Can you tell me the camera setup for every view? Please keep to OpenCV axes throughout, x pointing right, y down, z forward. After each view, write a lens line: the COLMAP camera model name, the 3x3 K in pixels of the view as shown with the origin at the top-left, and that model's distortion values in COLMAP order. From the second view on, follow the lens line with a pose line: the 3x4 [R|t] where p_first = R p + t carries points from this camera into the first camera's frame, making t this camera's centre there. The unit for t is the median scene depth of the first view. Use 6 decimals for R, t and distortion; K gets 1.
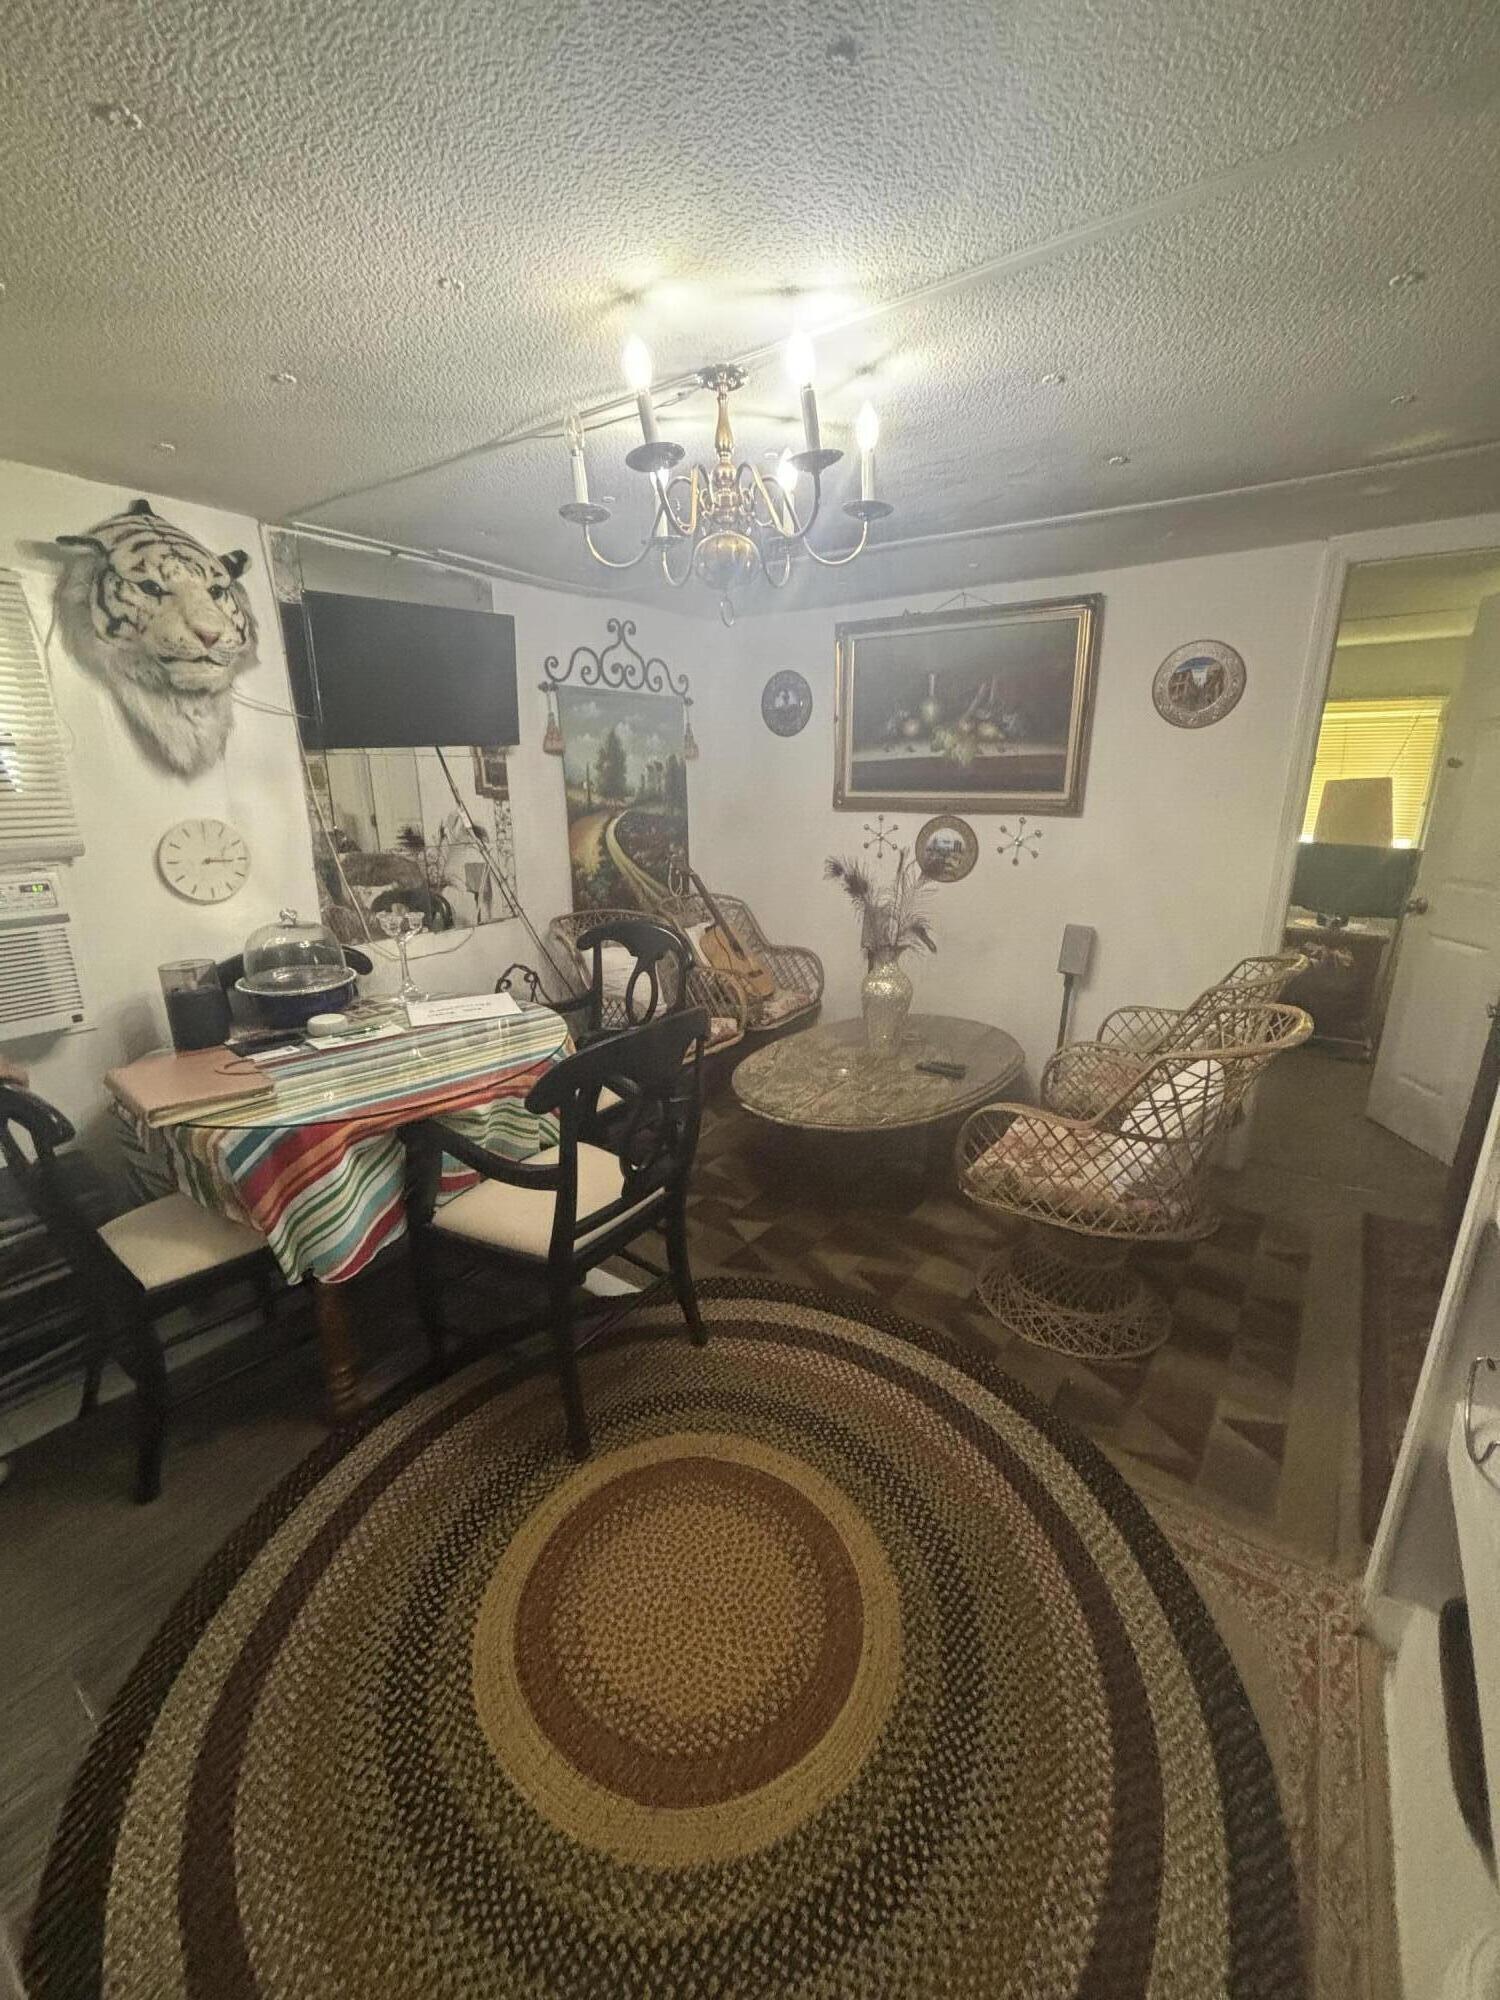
lens RADIAL K [[809.8, 0, 741.8], [0, 809.8, 999.1], [0, 0, 1]] dist [-0.000590, -0.001564]
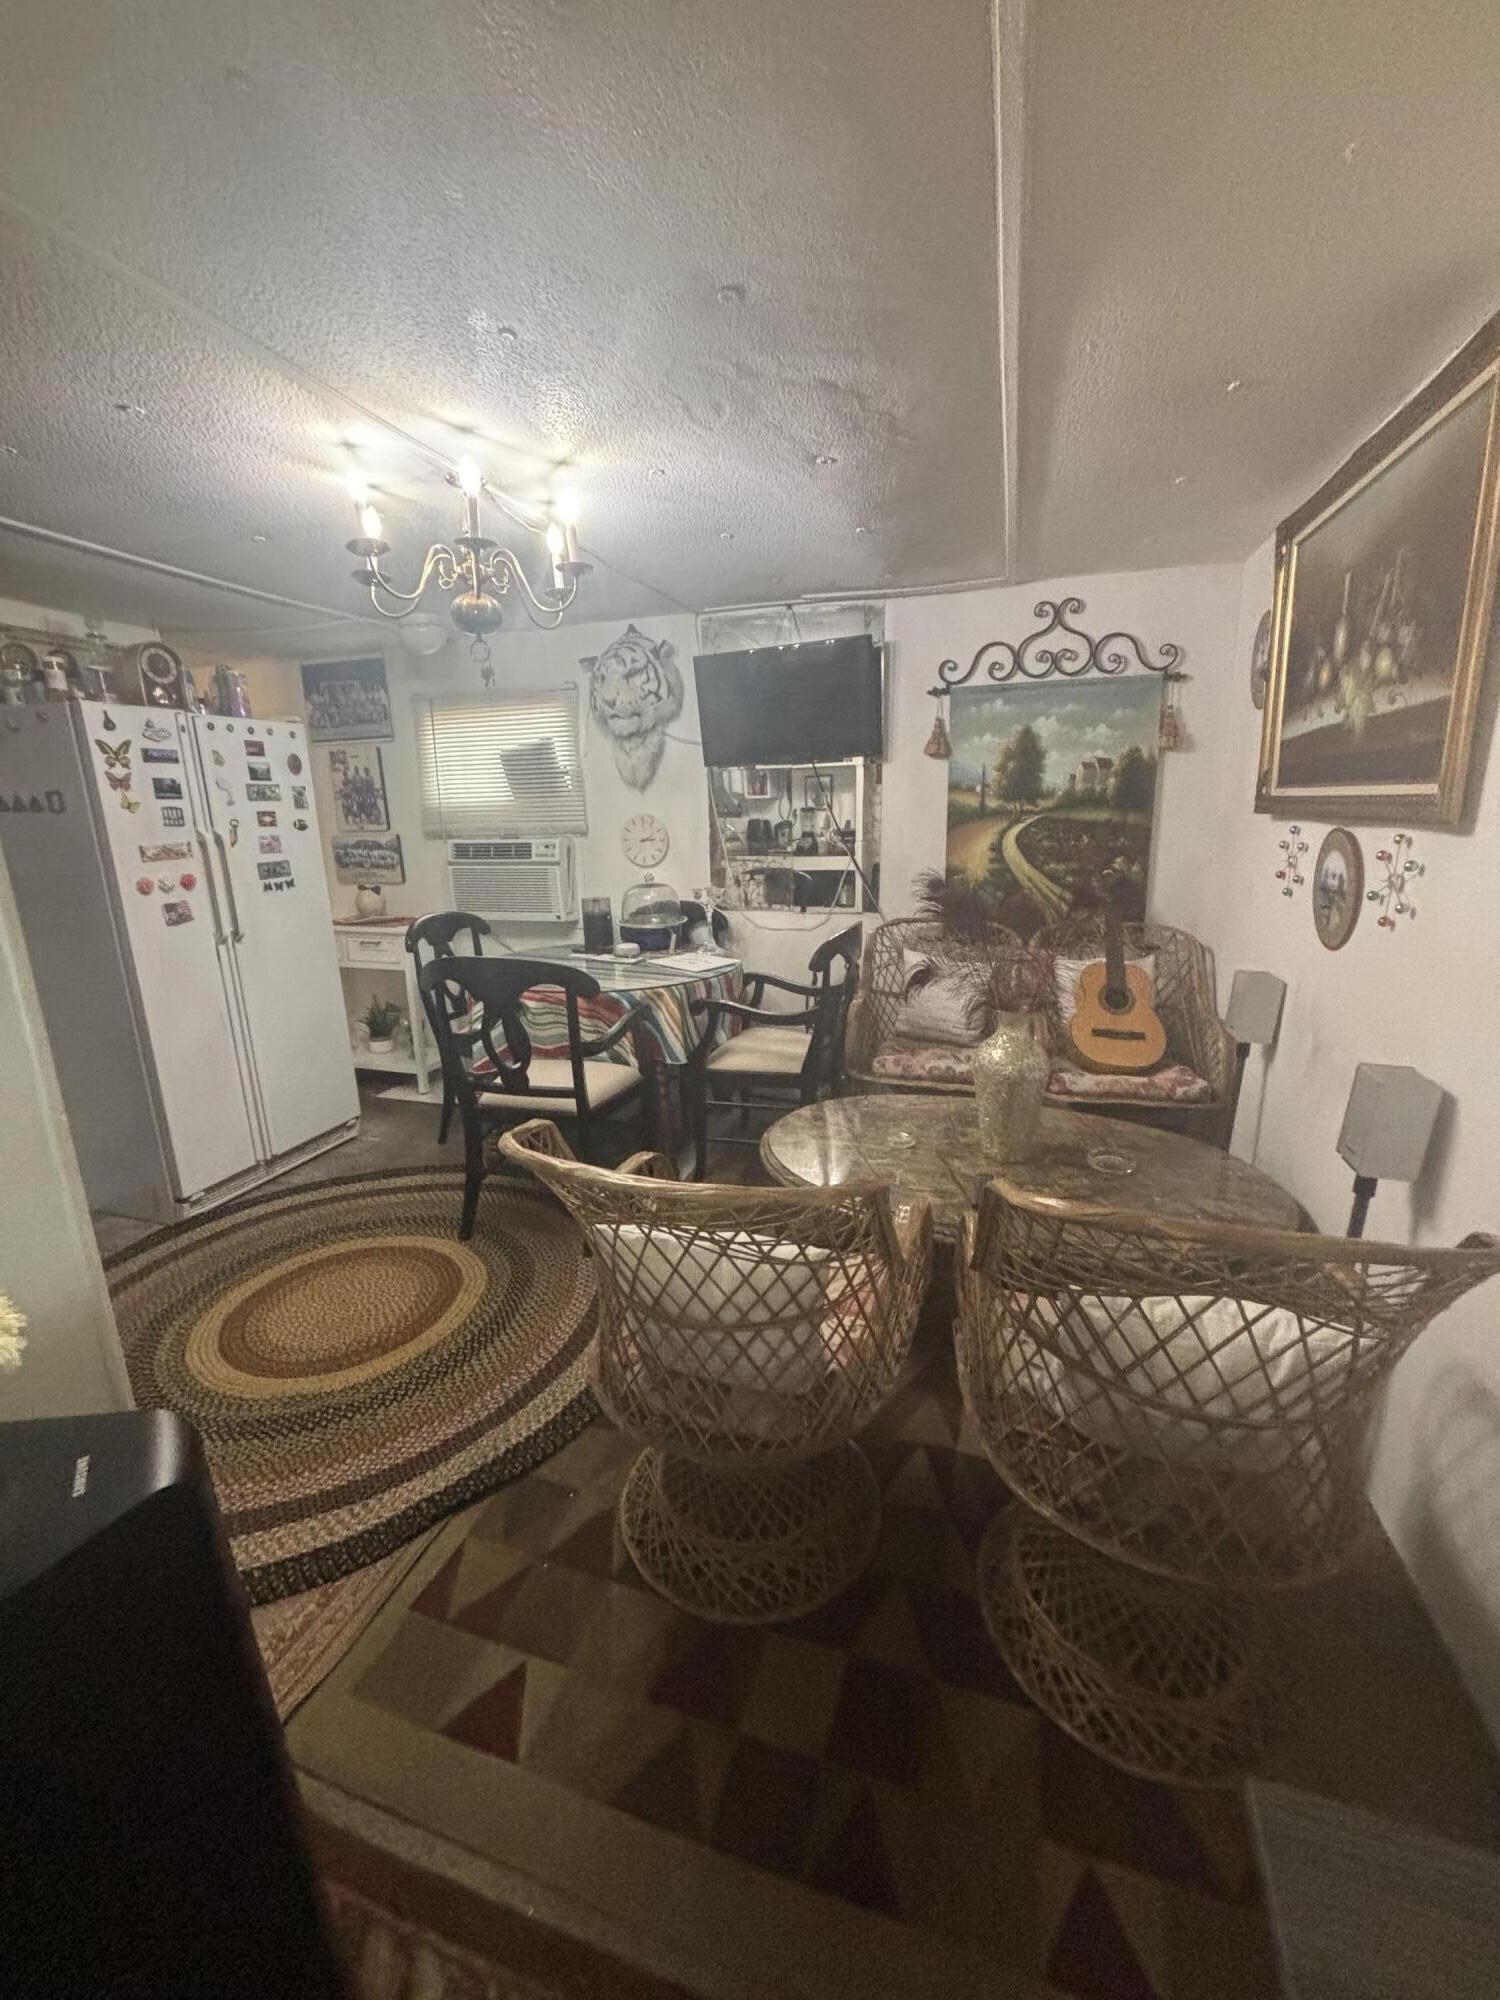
lens RADIAL K [[809.8, 0, 751.9], [0, 809.8, 992.5], [0, 0, 1]] dist [-0.000590, -0.001564]
pose [[0.321699, 0.206132, -0.924132, 0.651778], [-0.234423, 0.962968, 0.133189, -0.097736], [0.917363, 0.173791, 0.358107, 0.459738]]
